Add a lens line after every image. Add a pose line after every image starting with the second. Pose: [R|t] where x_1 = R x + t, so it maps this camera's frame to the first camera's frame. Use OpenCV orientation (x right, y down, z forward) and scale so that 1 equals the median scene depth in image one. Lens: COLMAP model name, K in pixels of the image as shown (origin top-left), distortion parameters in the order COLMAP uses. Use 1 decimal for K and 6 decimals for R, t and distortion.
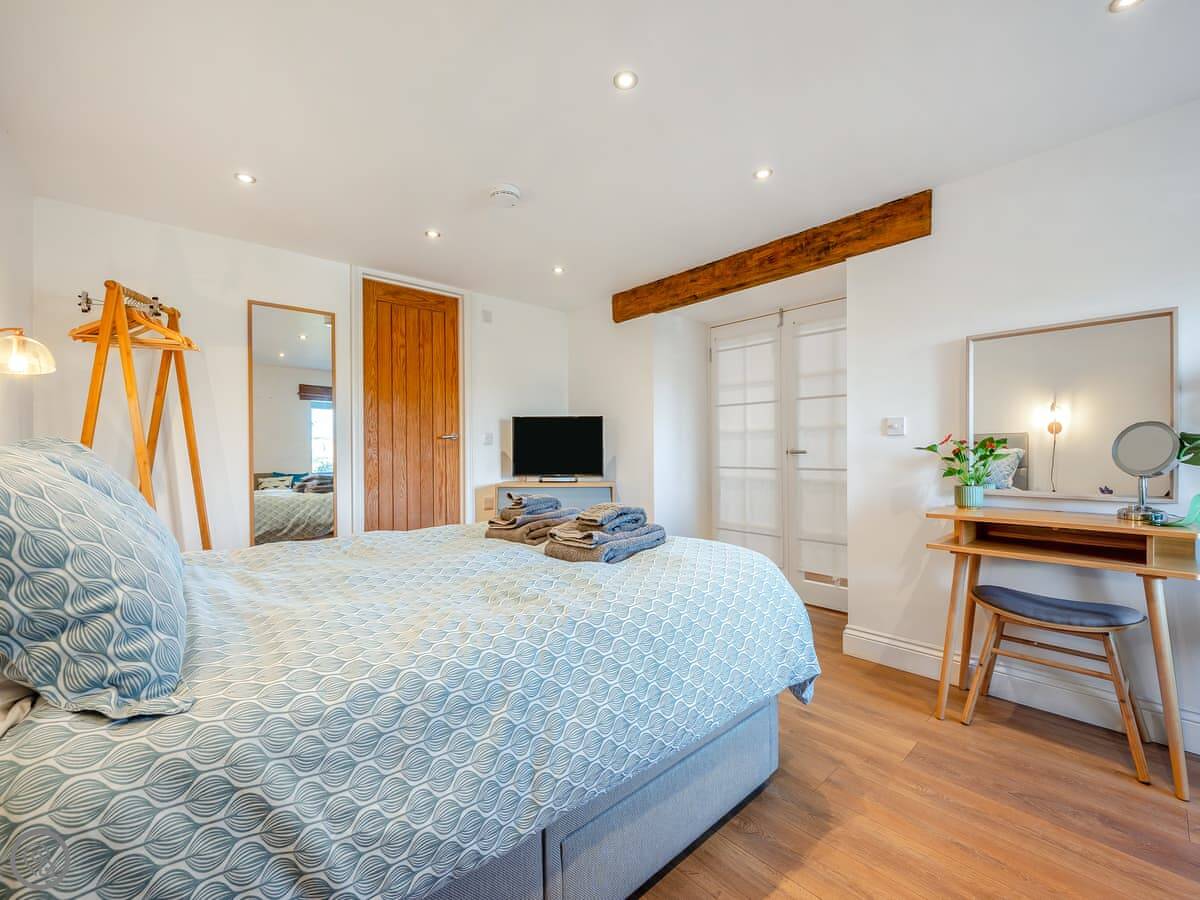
lens RADIAL K [[514.8, 0, 599.1], [0, 514.8, 451.2], [0, 0, 1]] dist [-0.003253, 0.000152]
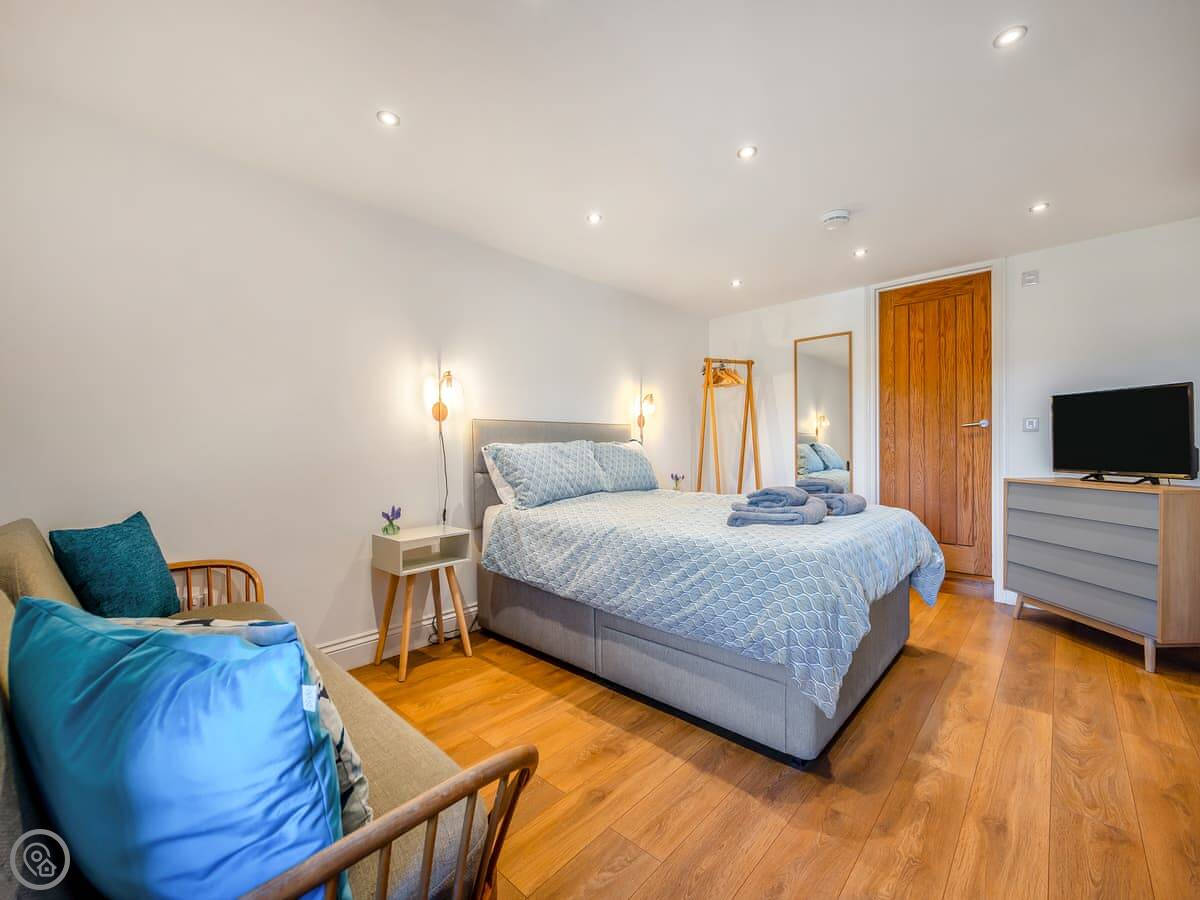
lens RADIAL K [[514.8, 0, 593.0], [0, 514.8, 454.1], [0, 0, 1]] dist [-0.003253, 0.000152]
pose [[0.056690, 0.019553, -0.998200, 0.643640], [0.011872, 0.999724, 0.020257, -0.000512], [0.998321, -0.012999, 0.056442, 0.266556]]
